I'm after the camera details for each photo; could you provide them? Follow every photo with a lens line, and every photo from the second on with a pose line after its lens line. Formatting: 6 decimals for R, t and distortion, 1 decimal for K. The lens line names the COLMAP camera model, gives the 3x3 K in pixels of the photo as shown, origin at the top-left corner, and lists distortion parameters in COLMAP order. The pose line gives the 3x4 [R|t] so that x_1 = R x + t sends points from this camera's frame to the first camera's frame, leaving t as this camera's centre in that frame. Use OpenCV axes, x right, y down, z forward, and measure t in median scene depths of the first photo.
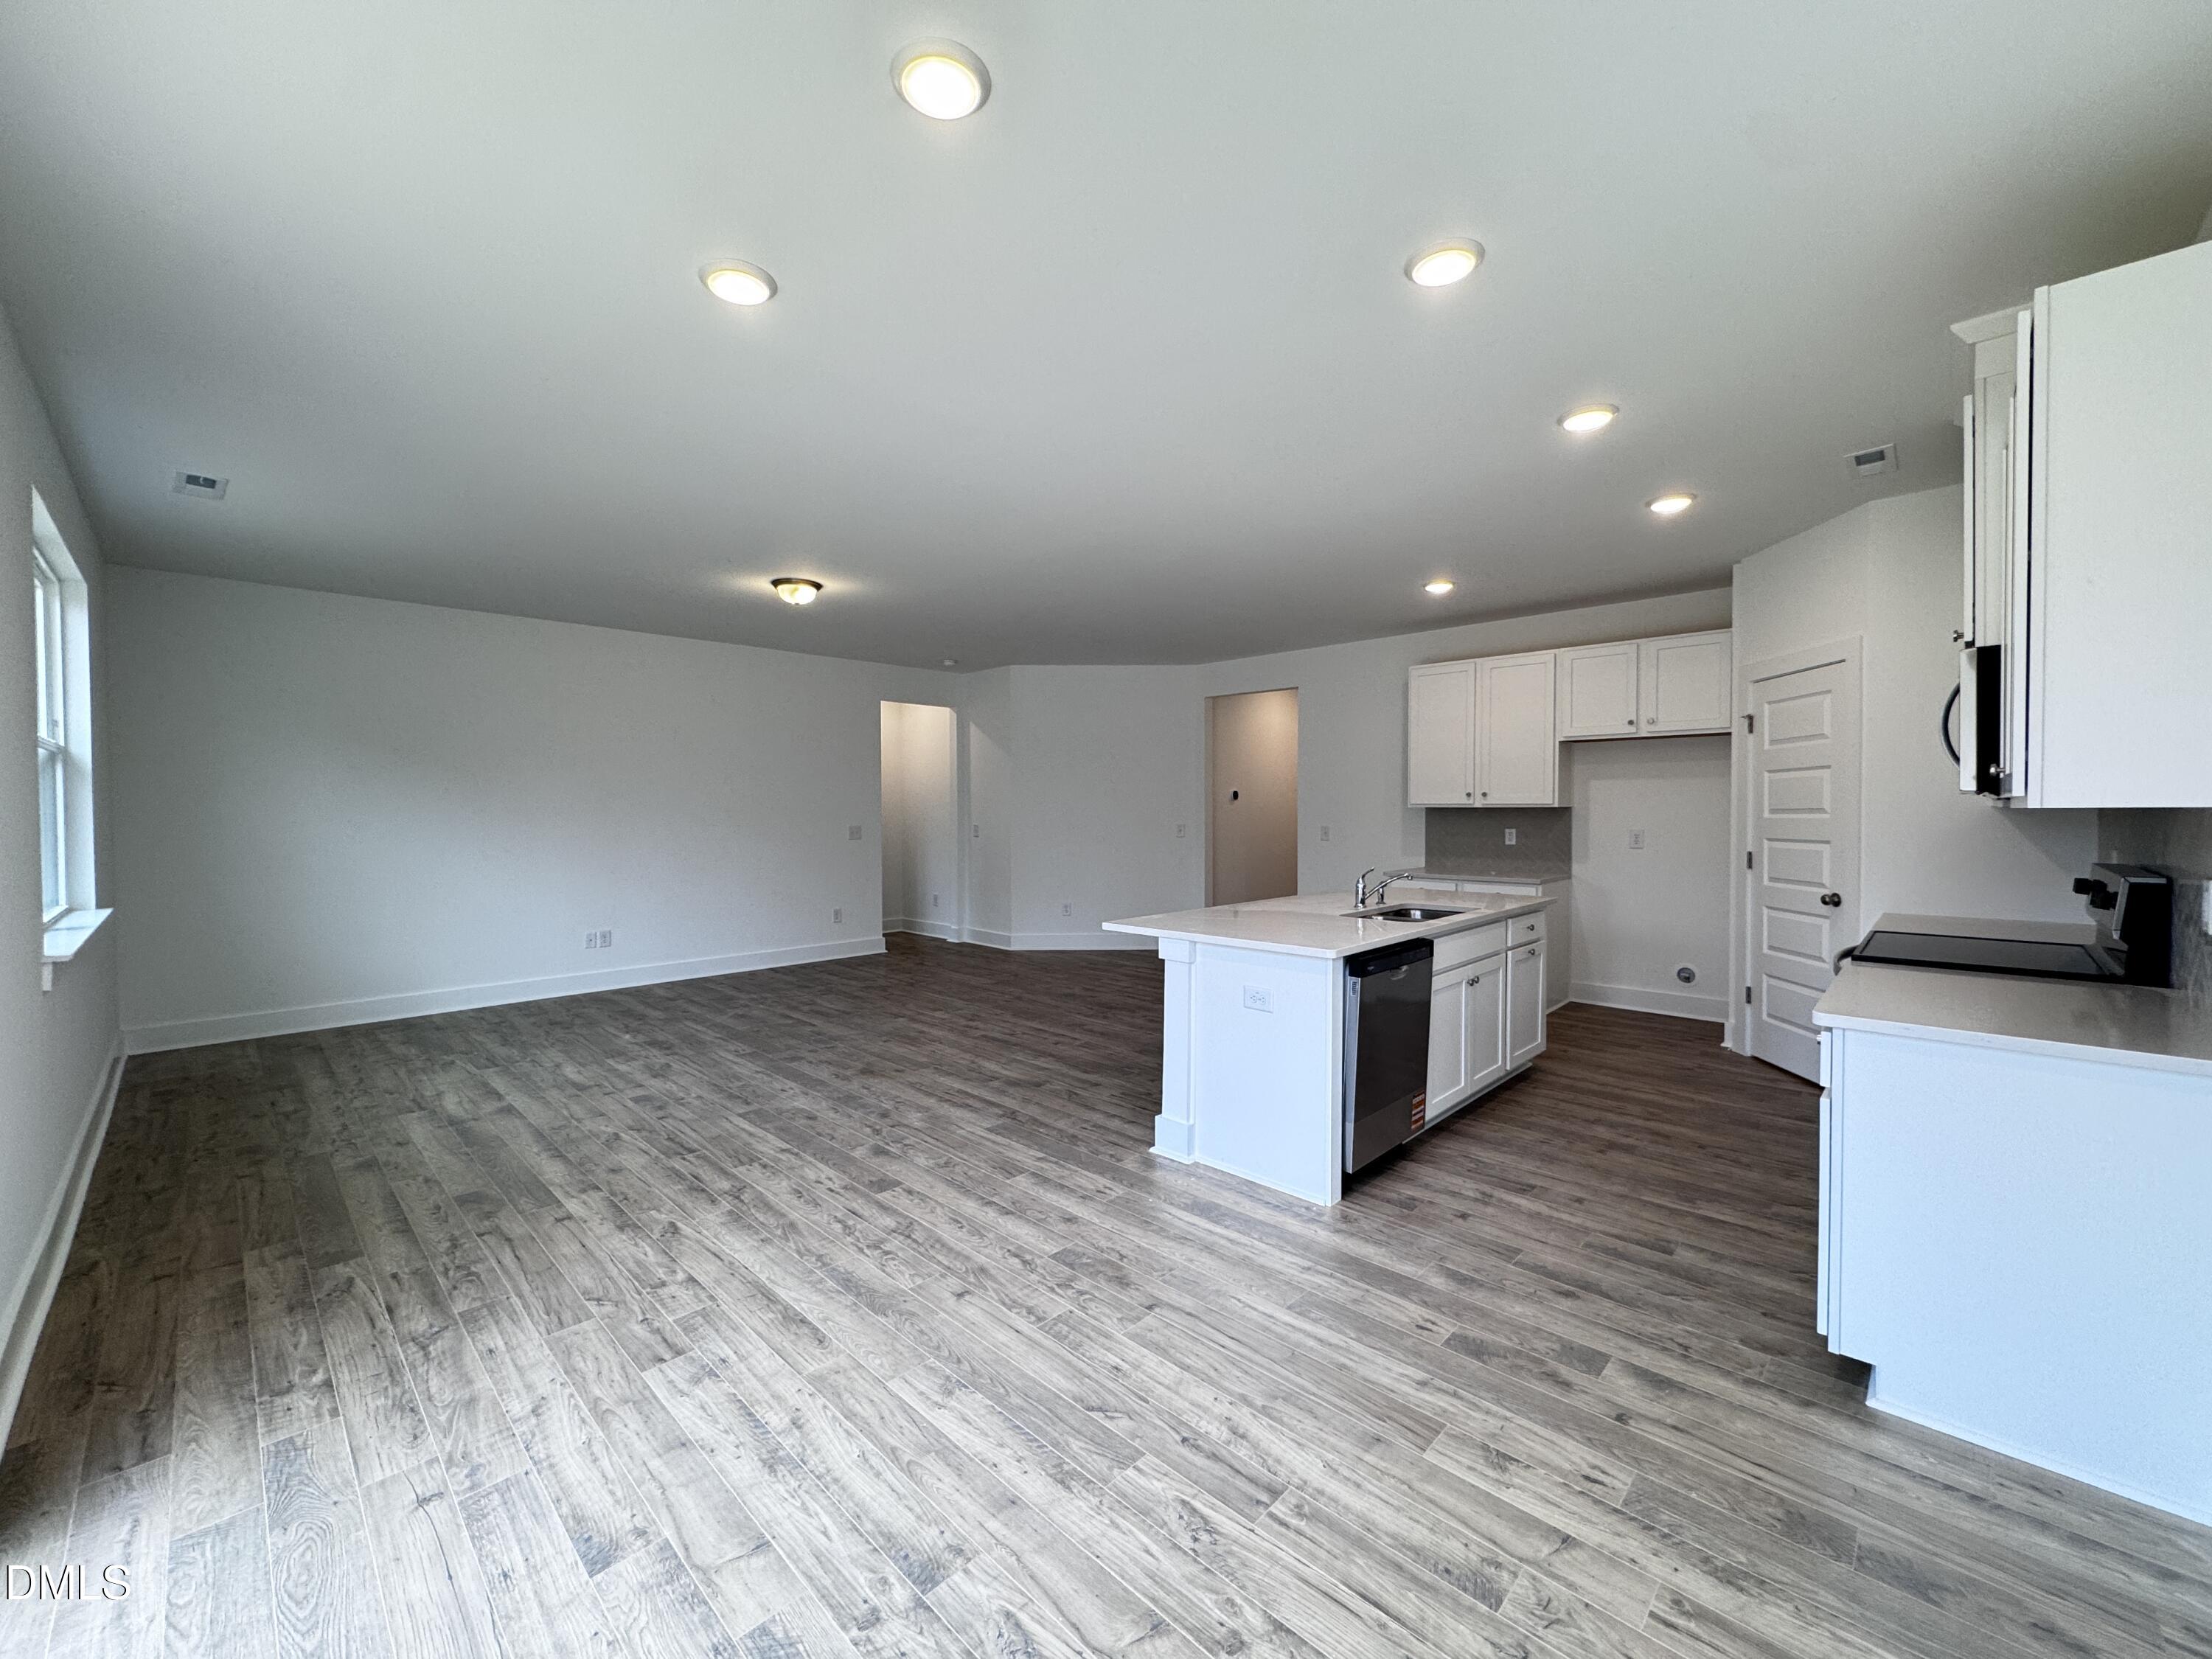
lens RADIAL K [[881.3, 0, 1104.6], [0, 881.3, 824.8], [0, 0, 1]] dist [-0.003389, 0.000205]
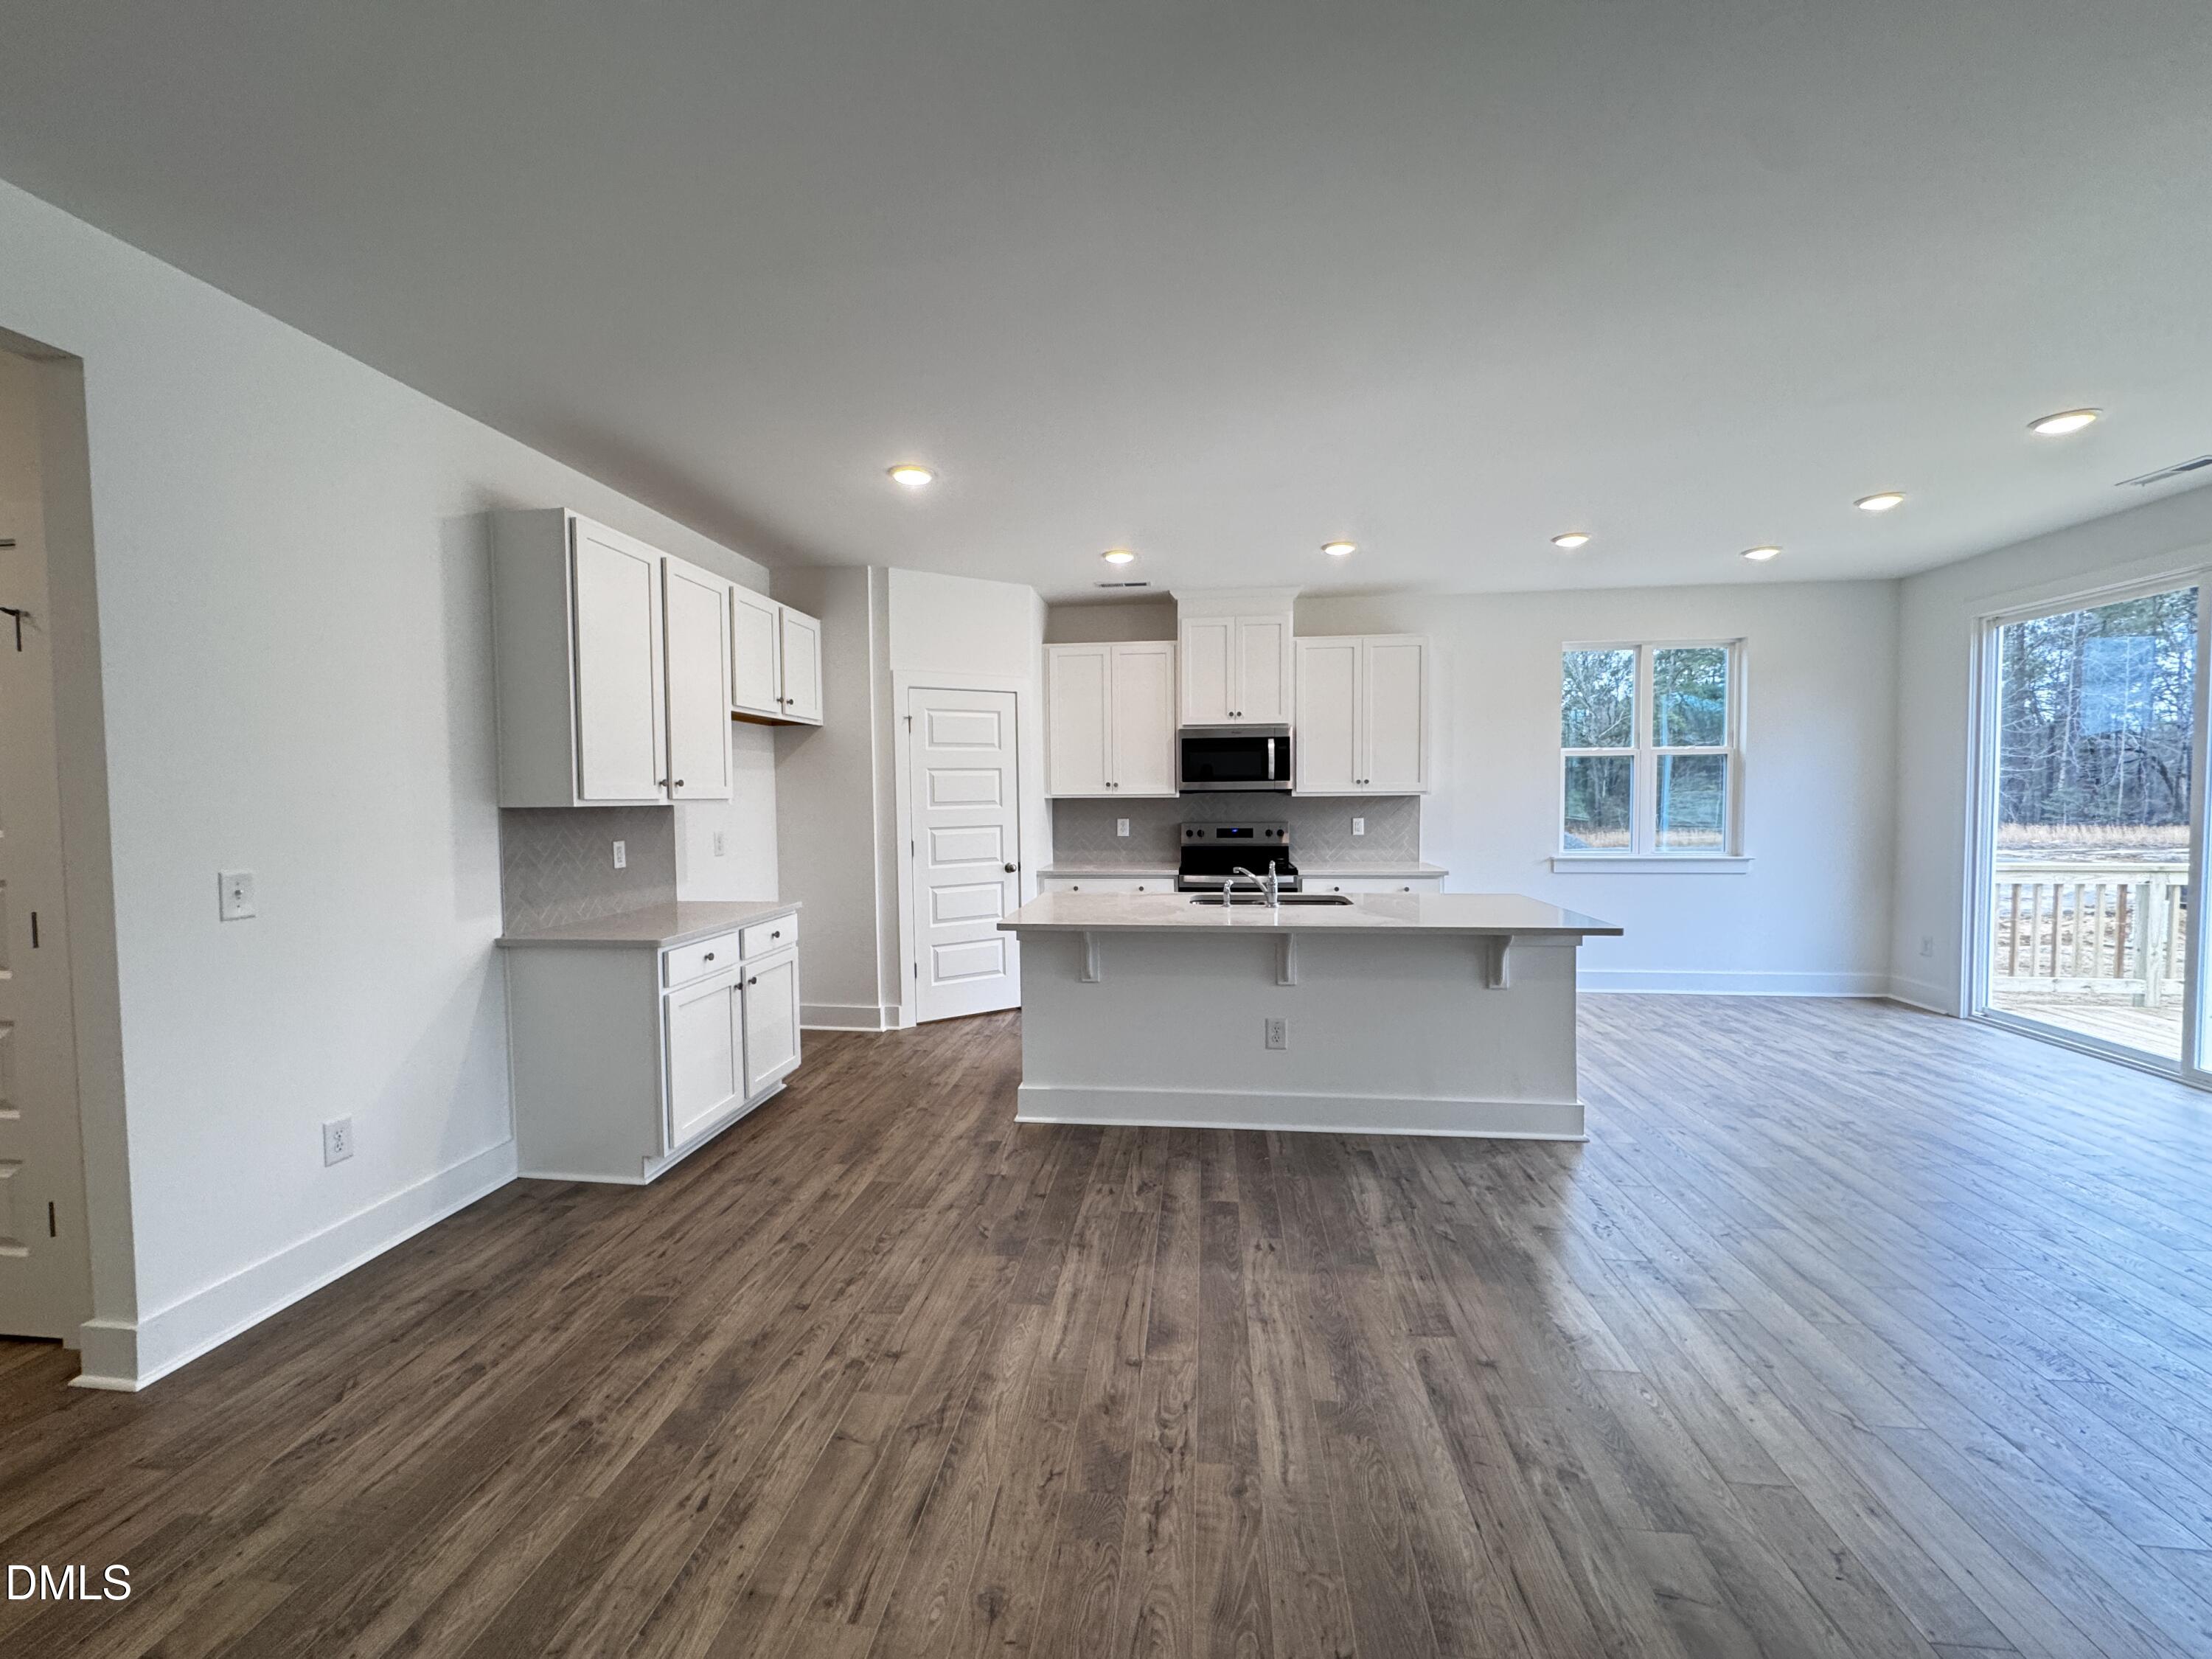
lens RADIAL K [[881.3, 0, 1104.6], [0, 881.3, 824.8], [0, 0, 1]] dist [-0.003389, 0.000205]
pose [[-0.612123, -0.019356, 0.790526, -0.524491], [0.026800, 0.998618, 0.045203, -0.060656], [-0.790309, 0.048856, -0.610758, 2.712110]]
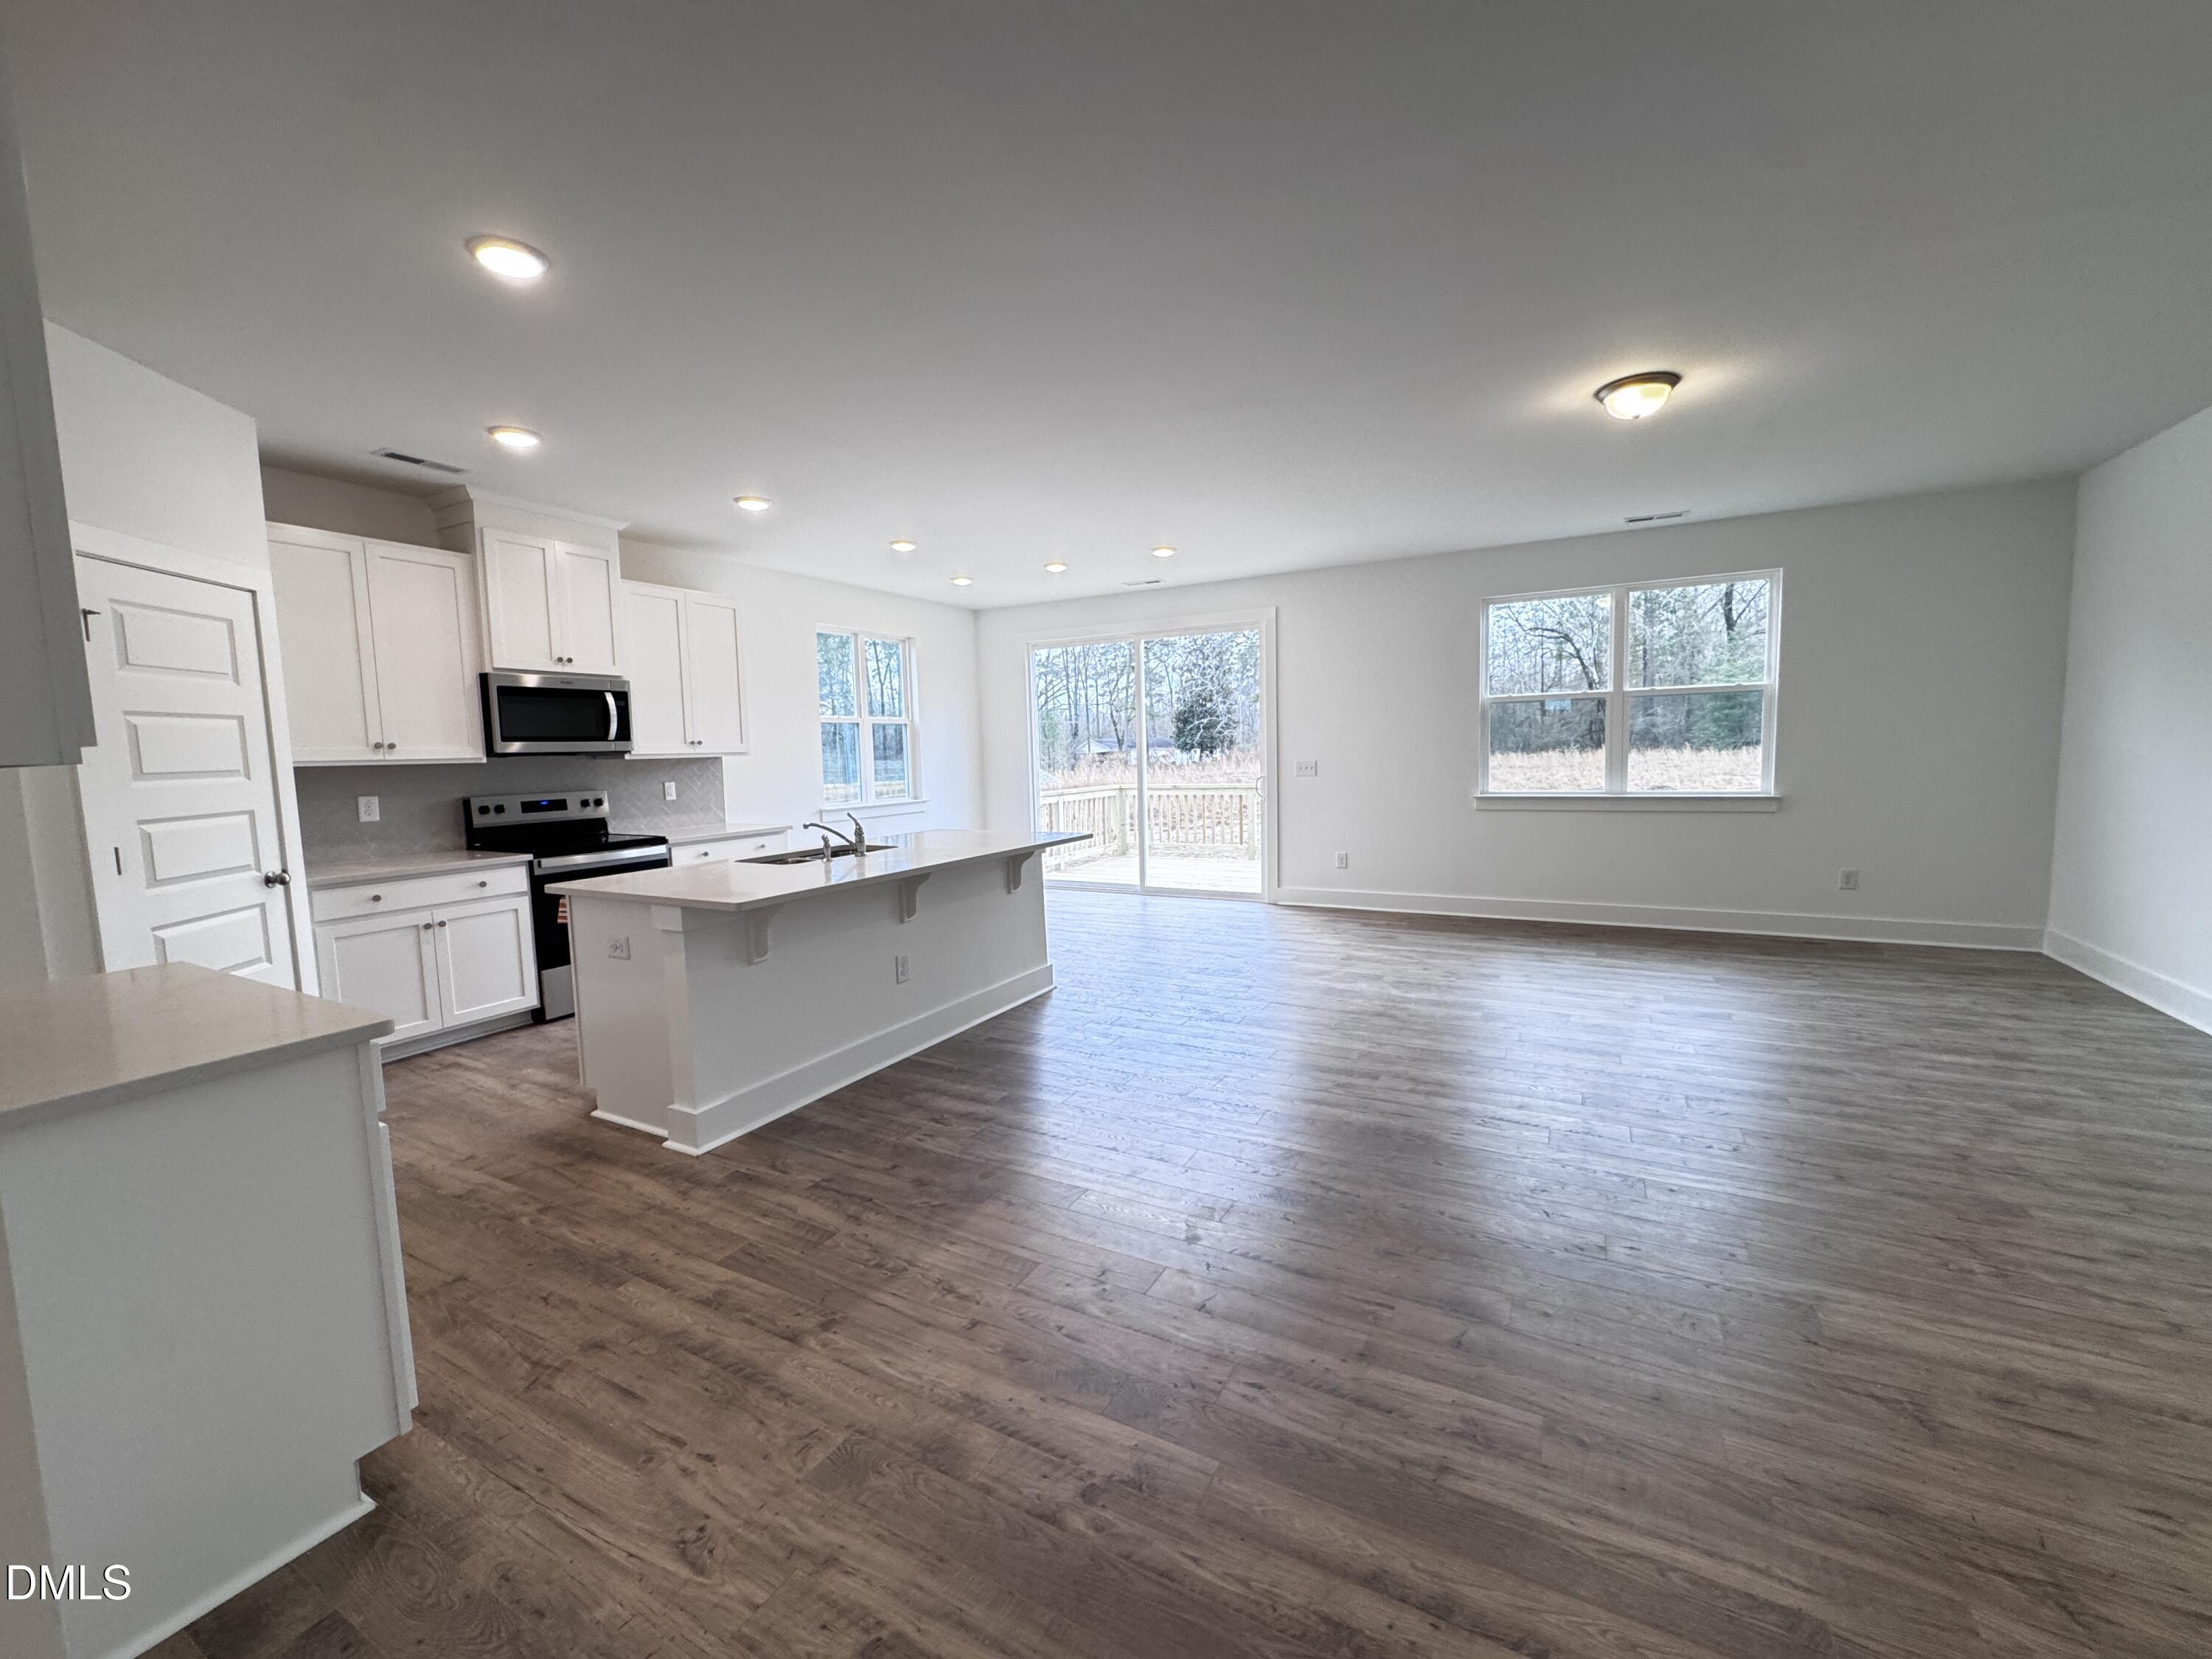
lens RADIAL K [[881.3, 0, 1104.6], [0, 881.3, 824.8], [0, 0, 1]] dist [-0.003389, 0.000205]
pose [[-0.962818, 0.051701, -0.265157, 0.459271], [0.024289, 0.994108, 0.105637, -0.055041], [0.269056, 0.095269, -0.958401, 3.177148]]
